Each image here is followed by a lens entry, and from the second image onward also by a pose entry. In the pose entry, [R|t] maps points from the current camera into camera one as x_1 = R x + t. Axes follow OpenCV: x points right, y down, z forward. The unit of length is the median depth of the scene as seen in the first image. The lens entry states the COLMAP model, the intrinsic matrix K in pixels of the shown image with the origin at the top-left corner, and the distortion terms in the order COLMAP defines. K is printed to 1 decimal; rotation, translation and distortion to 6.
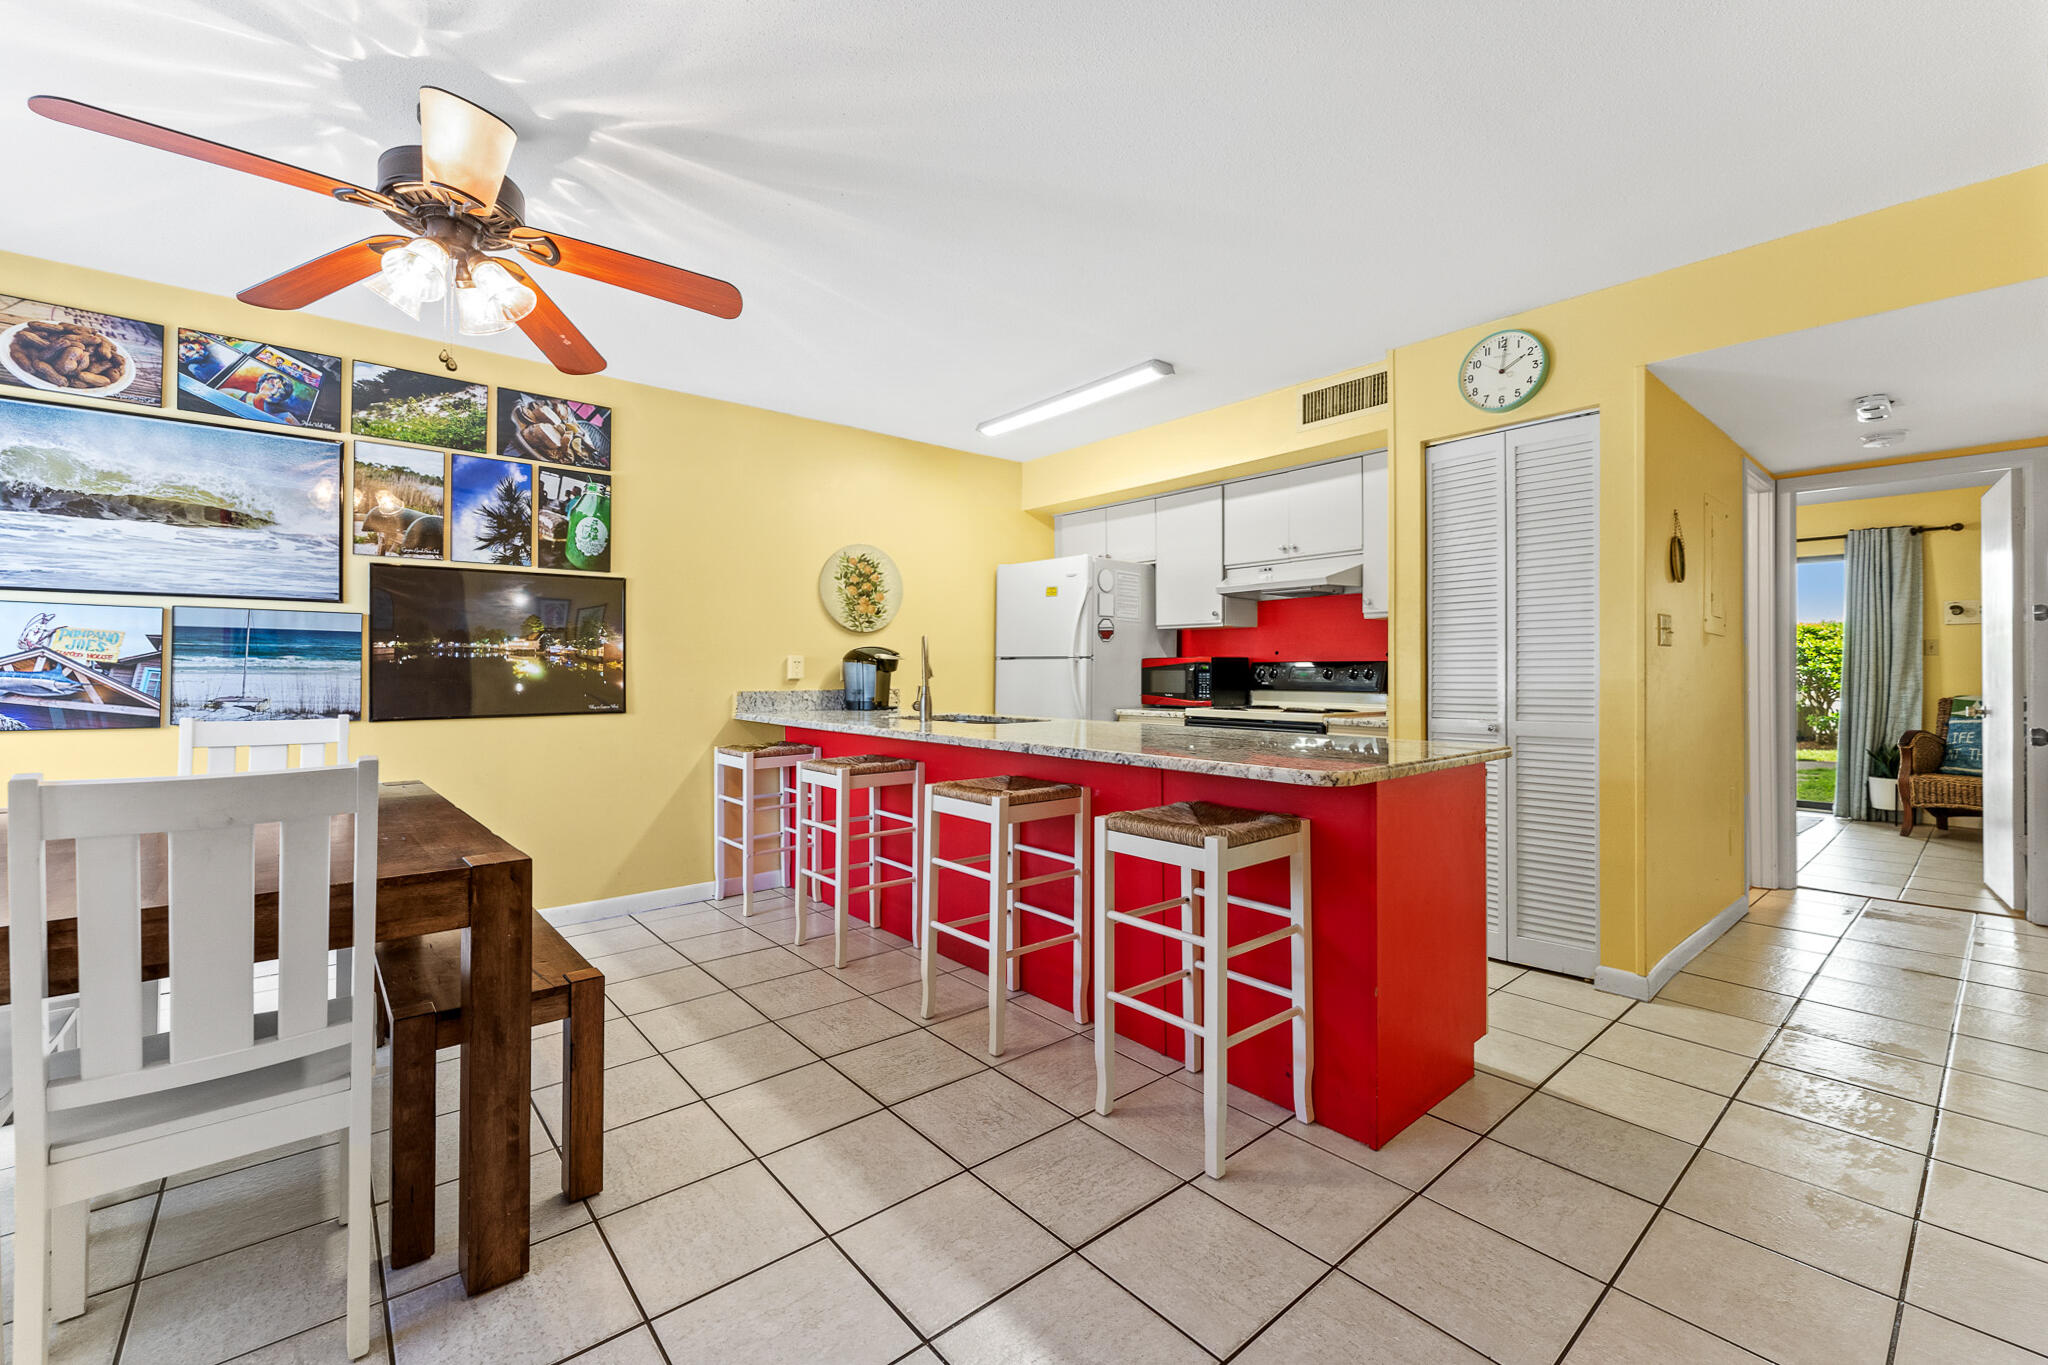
lens RADIAL K [[805.0, 0, 997.5], [0, 805.0, 665.4], [0, 0, 1]] dist [0.000081, -0.000323]
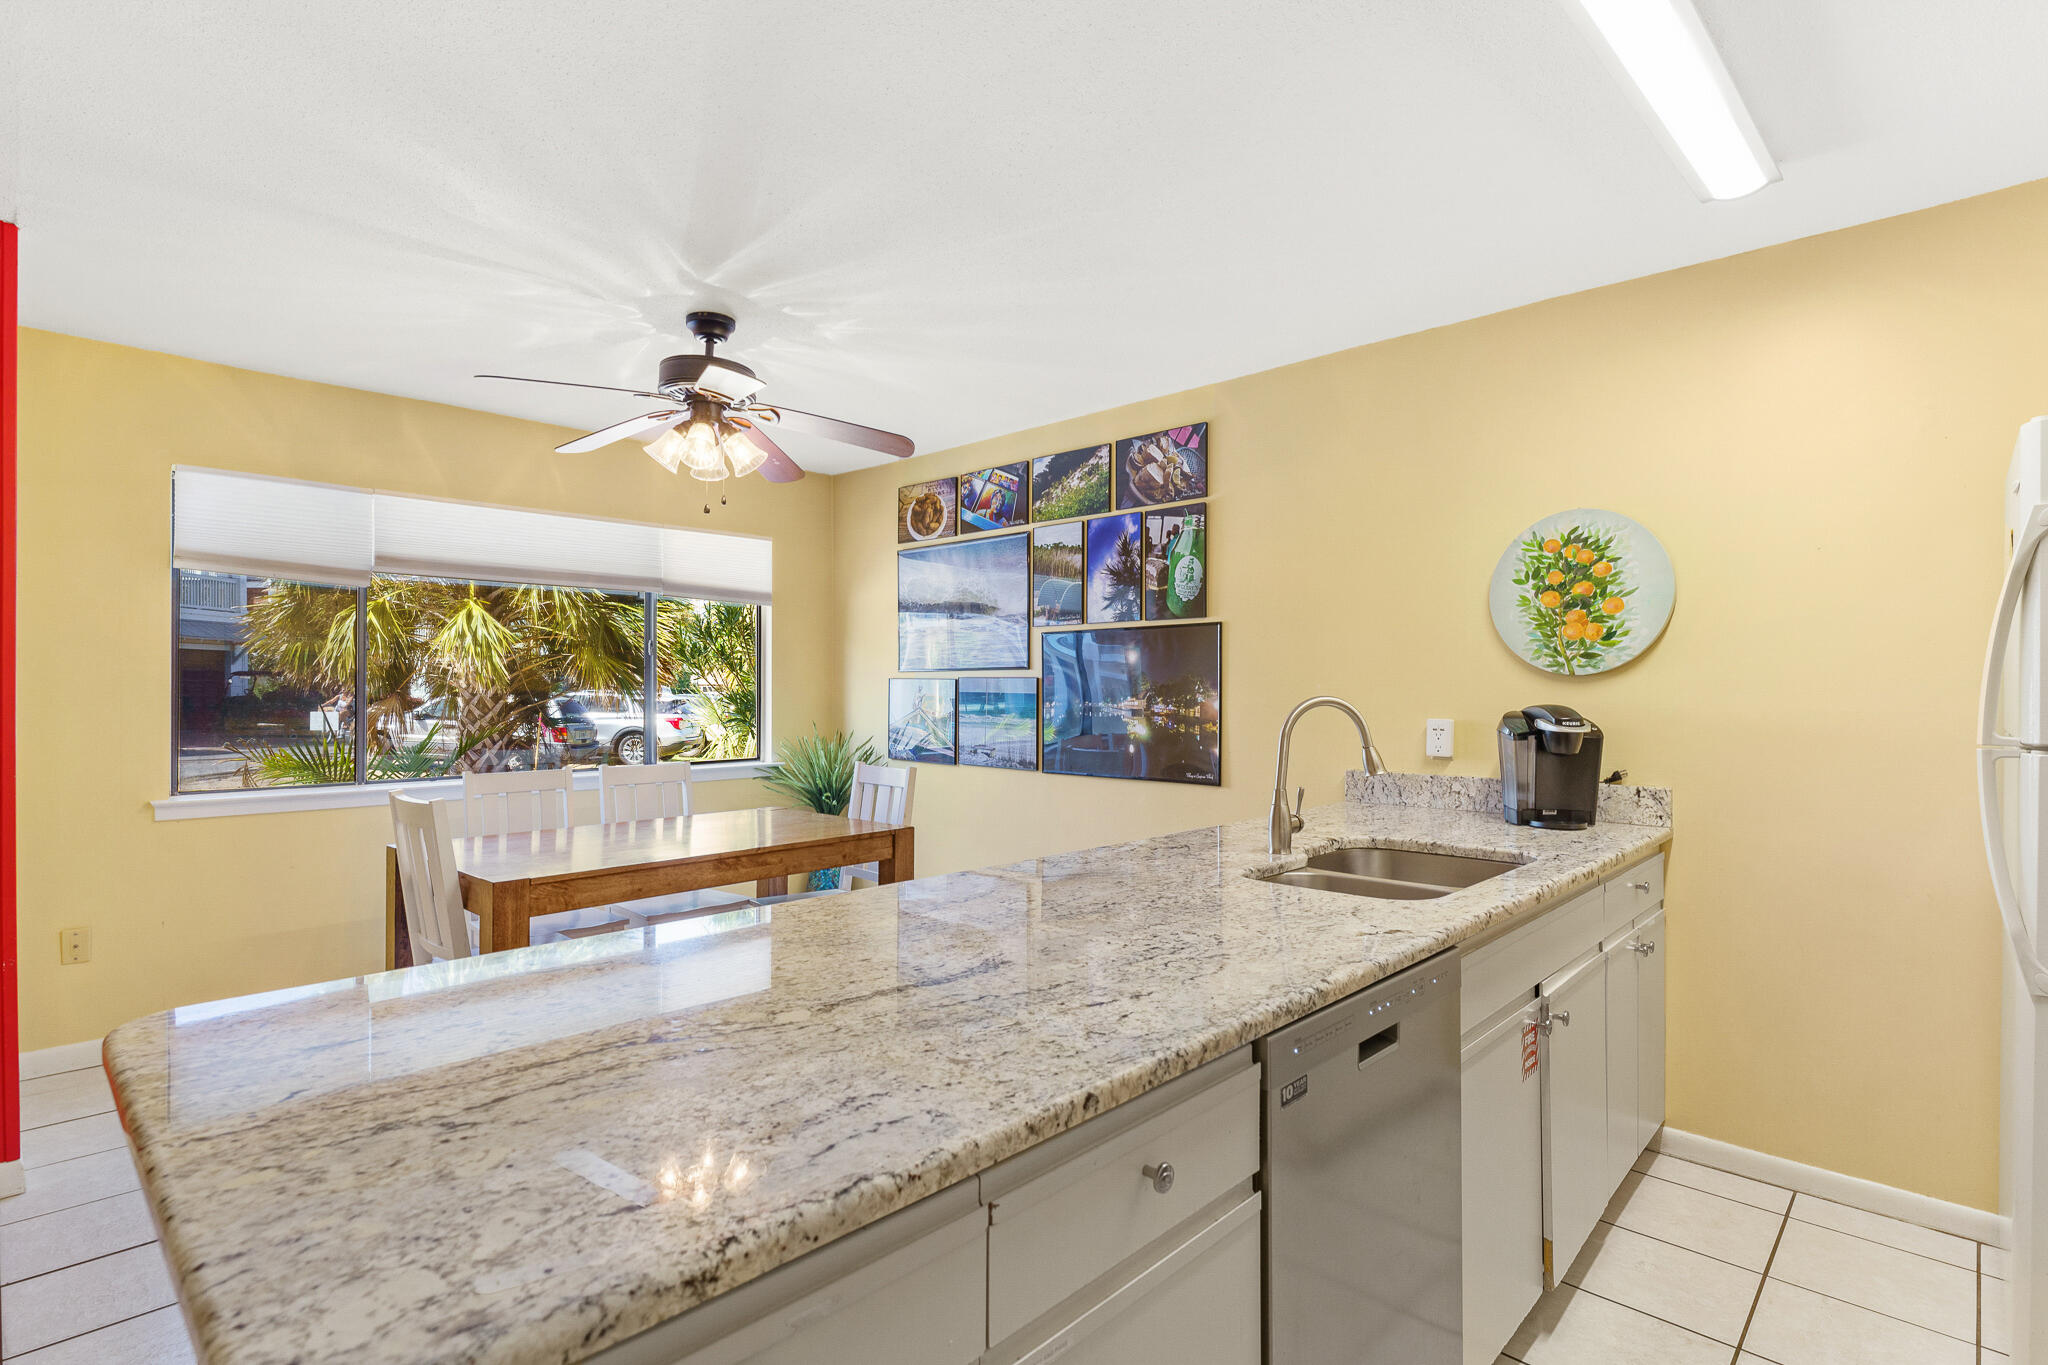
lens RADIAL K [[992.3, 0, 1020.8], [0, 992.3, 686.4], [0, 0, 1]] dist [-0.001108, 0.000754]
pose [[0.140480, -0.002633, -0.990080, 0.583136], [0.004891, 0.999986, -0.001965, -0.047389], [0.990071, -0.004567, 0.140491, 0.745383]]
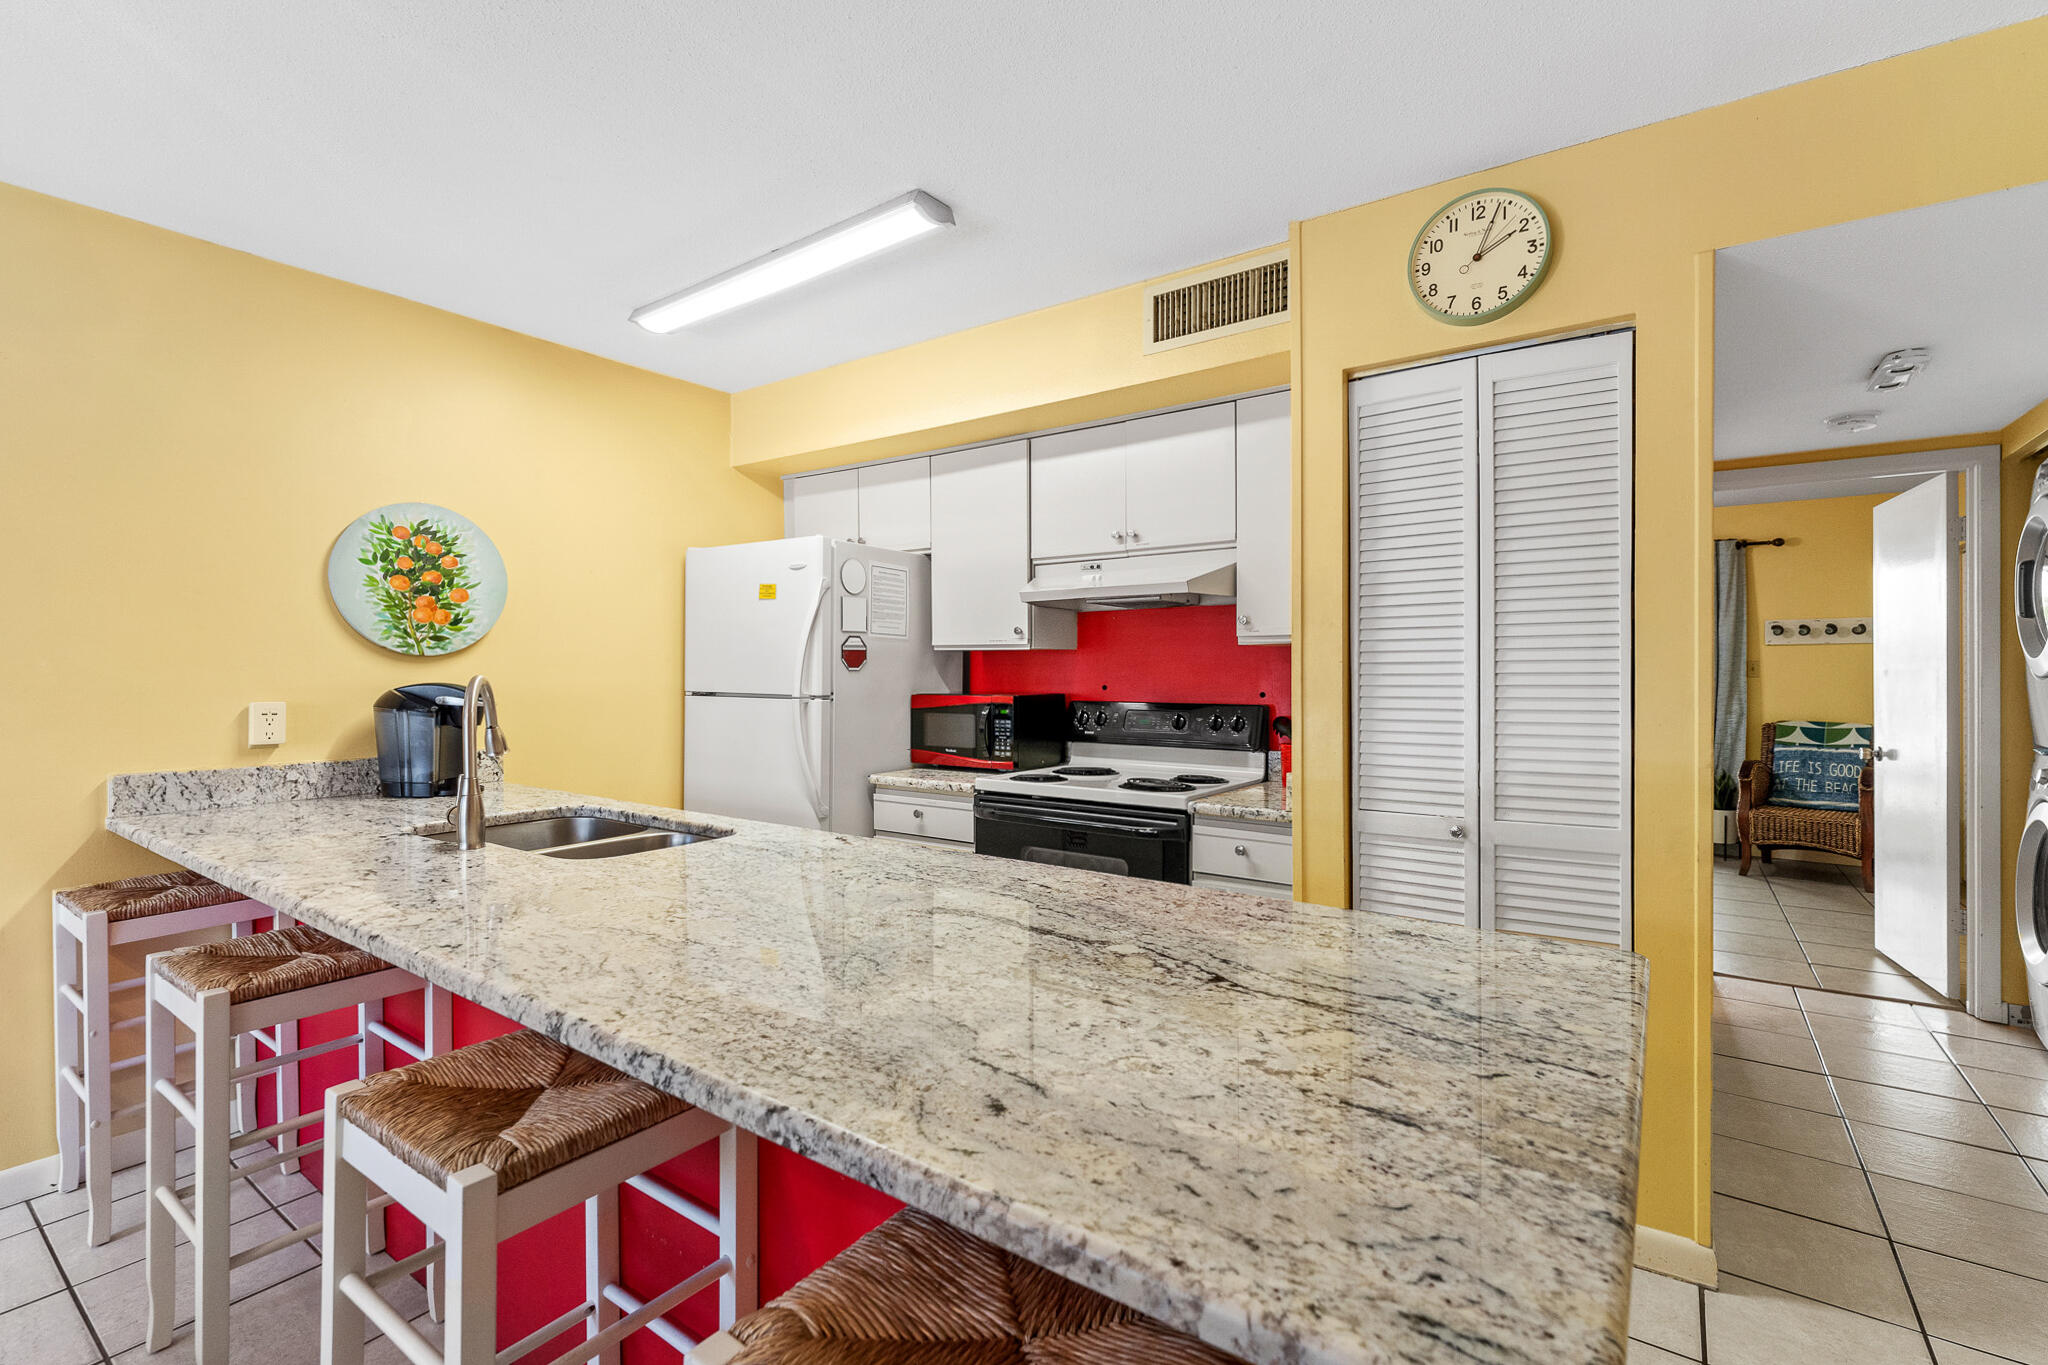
lens RADIAL K [[896.4, 0, 1005.3], [0, 896.4, 657.7], [0, 0, 1]] dist [0.007965, -0.000031]
pose [[0.964624, 0.000882, 0.263628, 0.084937], [0.001406, 0.999963, -0.008492, -0.047042], [-0.263626, 0.008562, 0.964587, 0.378022]]
